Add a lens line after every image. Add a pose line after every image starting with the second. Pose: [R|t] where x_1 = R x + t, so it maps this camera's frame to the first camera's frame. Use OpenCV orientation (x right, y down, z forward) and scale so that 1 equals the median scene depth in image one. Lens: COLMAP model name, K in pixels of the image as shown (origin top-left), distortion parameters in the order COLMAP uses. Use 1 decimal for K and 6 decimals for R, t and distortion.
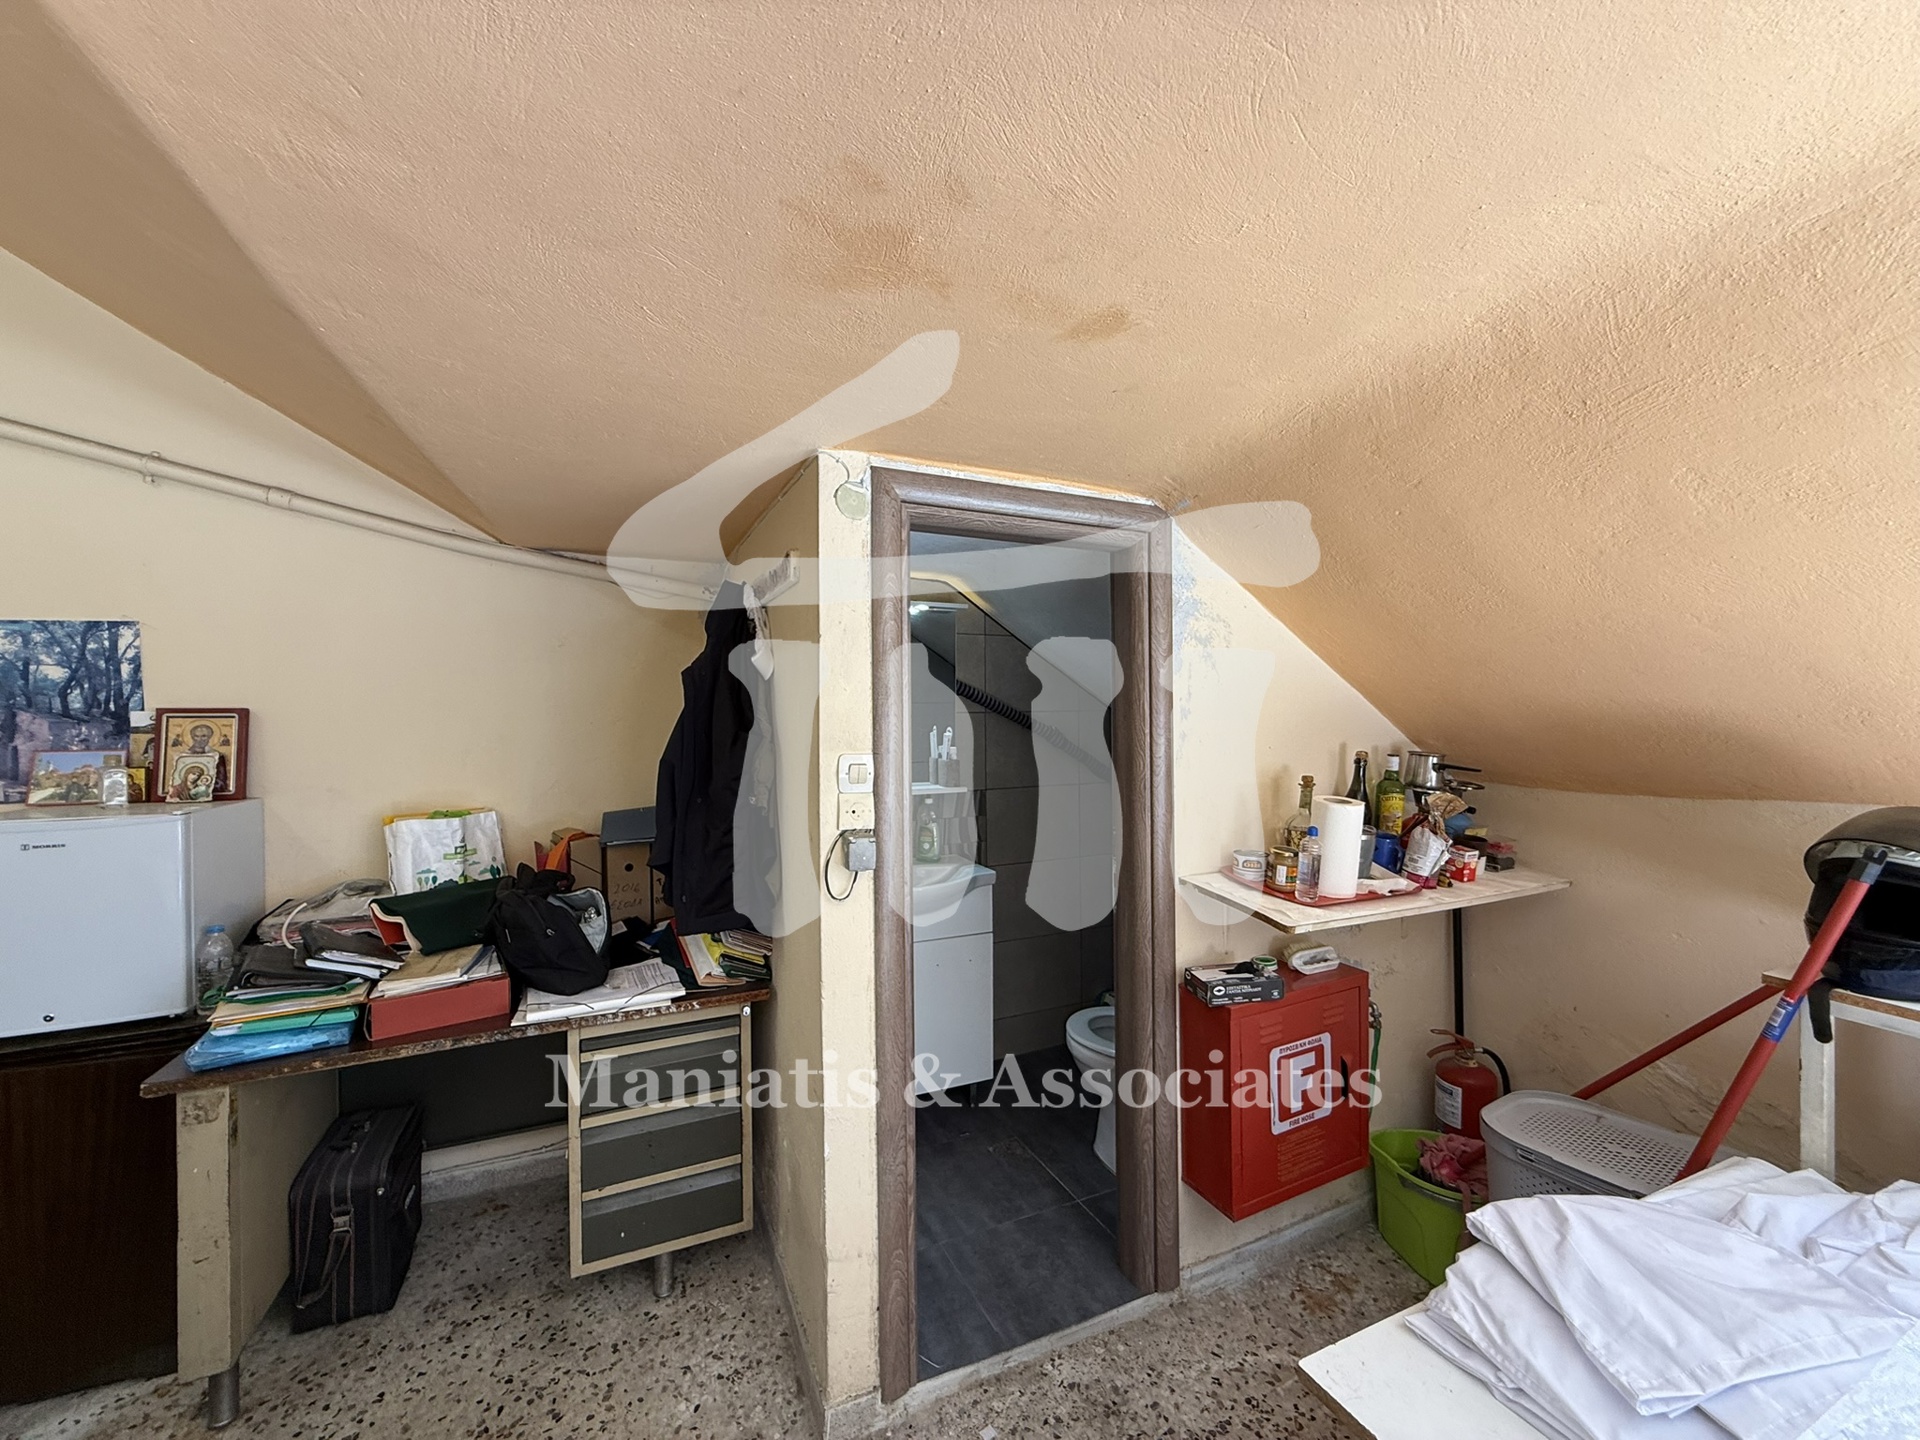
lens RADIAL K [[764.0, 0, 954.8], [0, 764.0, 718.1], [0, 0, 1]] dist [-0.001388, 0.000240]
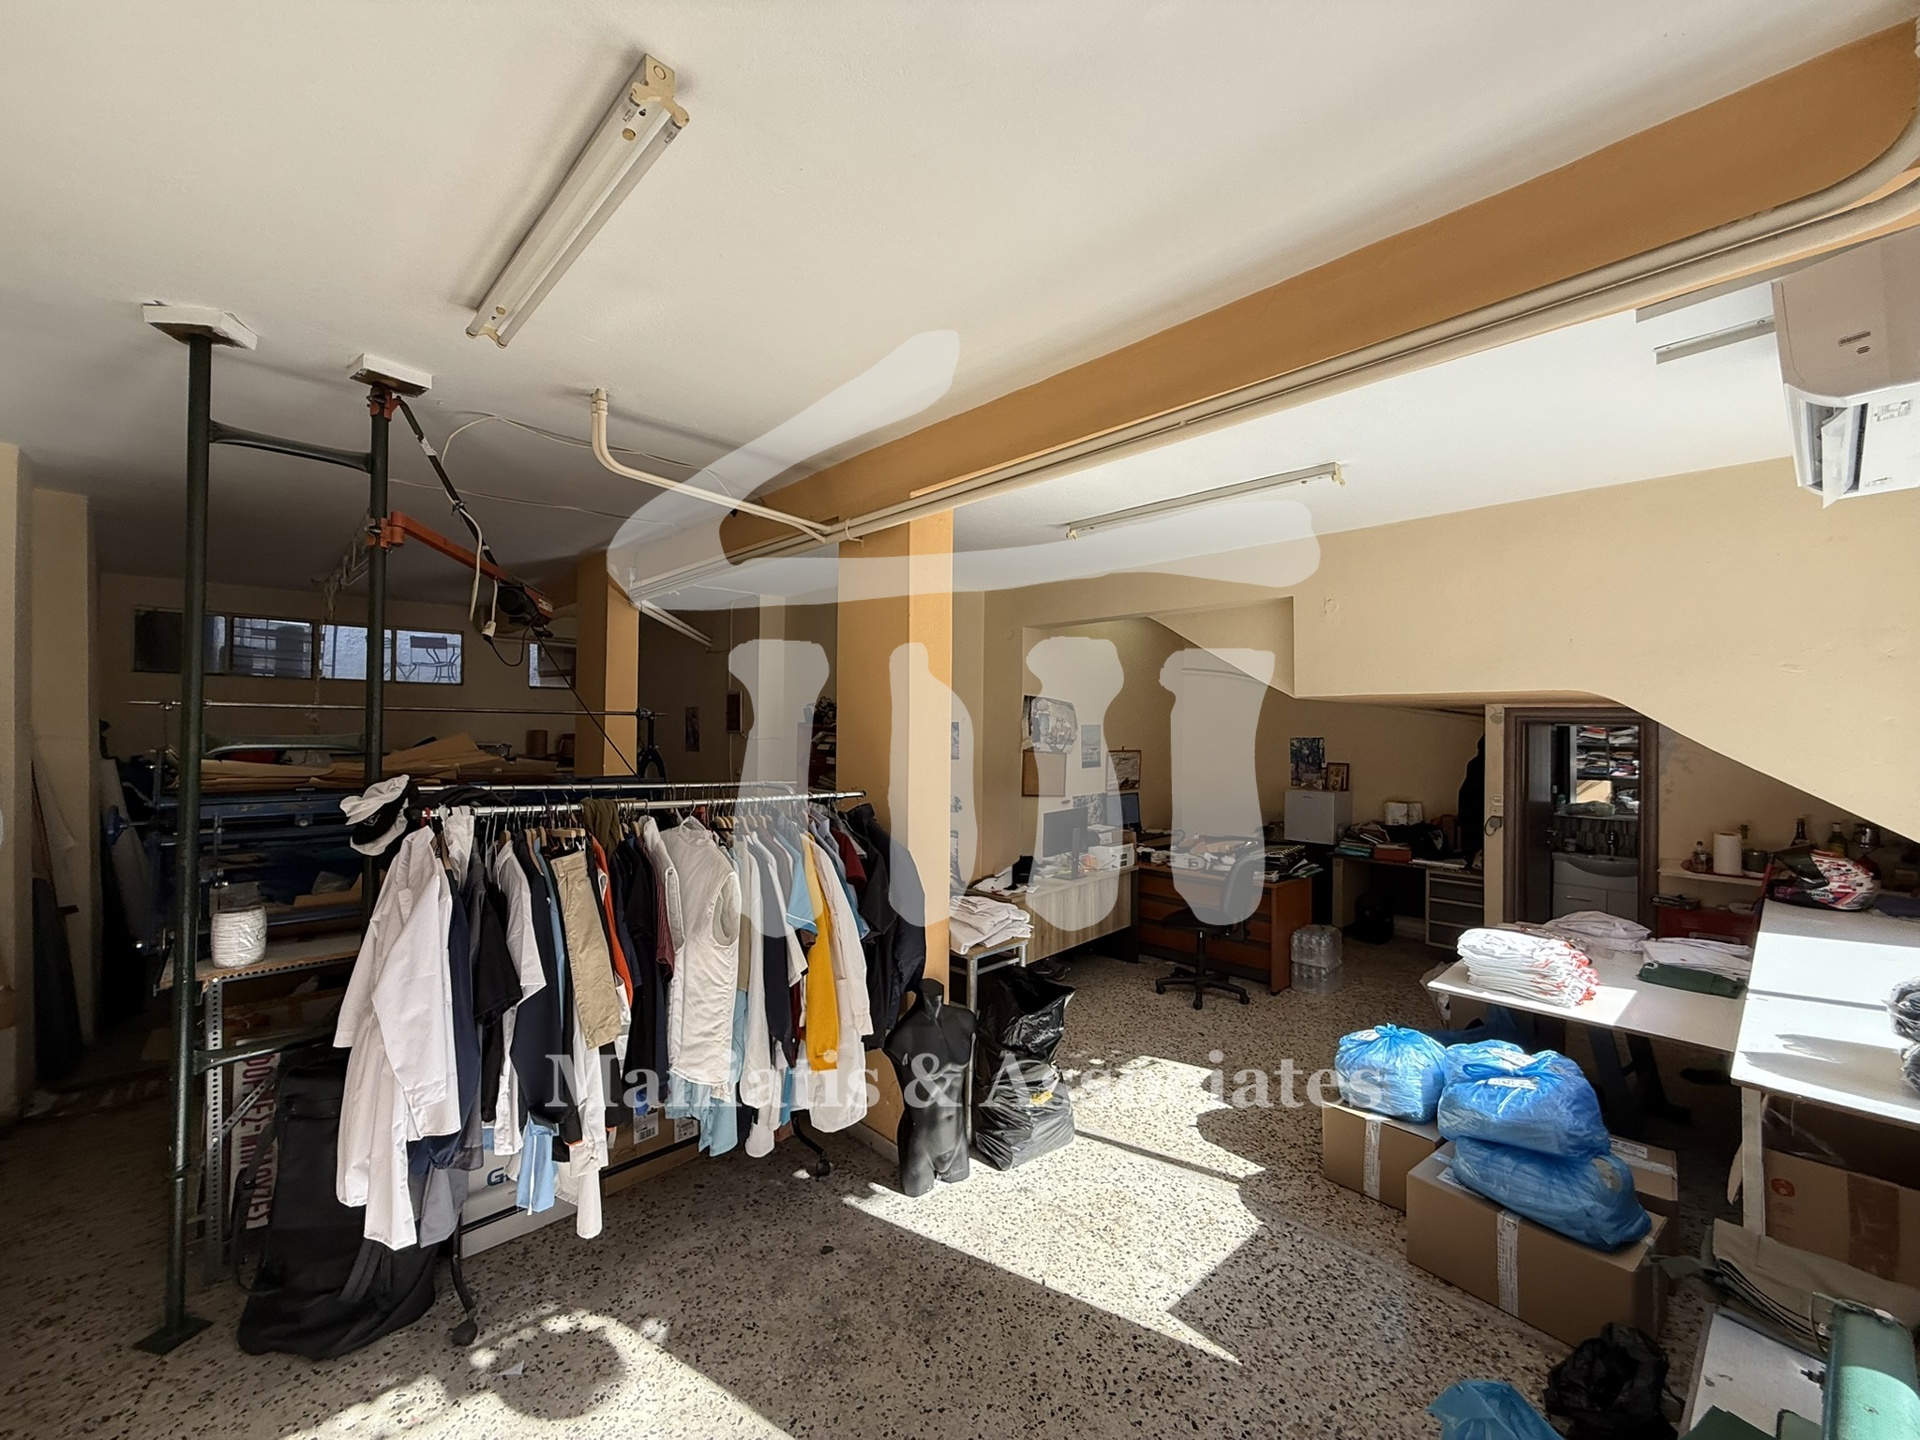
lens RADIAL K [[764.0, 0, 954.8], [0, 764.0, 718.1], [0, 0, 1]] dist [-0.001388, 0.000240]
pose [[0.336204, 0.002571, -0.941786, 1.917183], [-0.016948, 0.999851, -0.003320, -0.201694], [0.941637, 0.017077, 0.336198, -2.045509]]
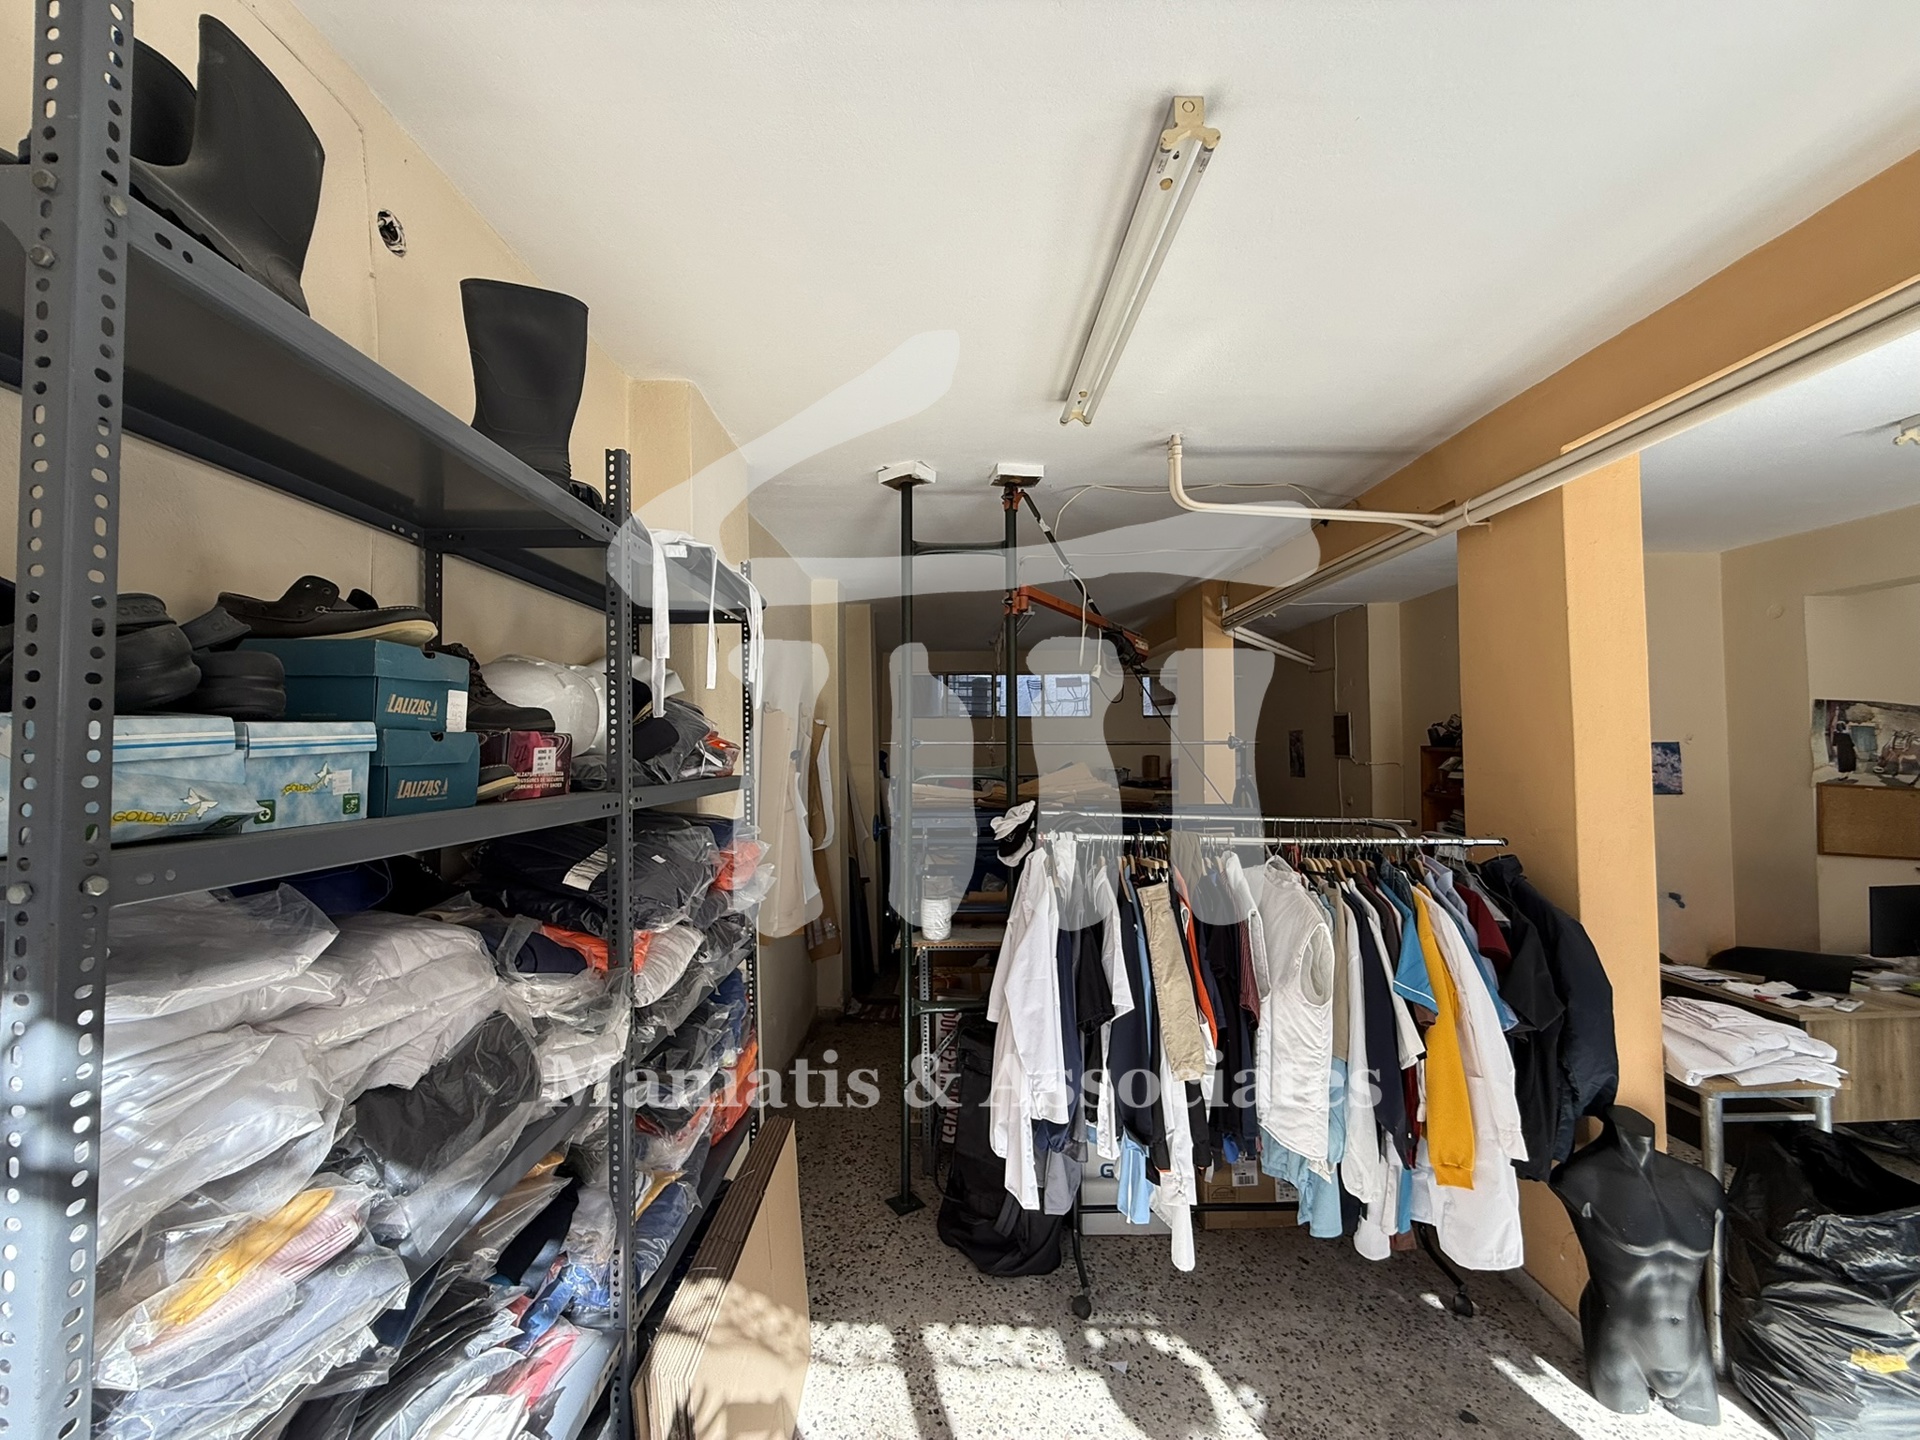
lens RADIAL K [[764.0, 0, 954.8], [0, 764.0, 718.1], [0, 0, 1]] dist [-0.001388, 0.000240]
pose [[-0.408065, -0.021674, -0.912696, 1.860530], [0.006118, 0.999631, -0.026474, -0.225593], [0.912932, -0.016387, -0.407782, -1.985459]]
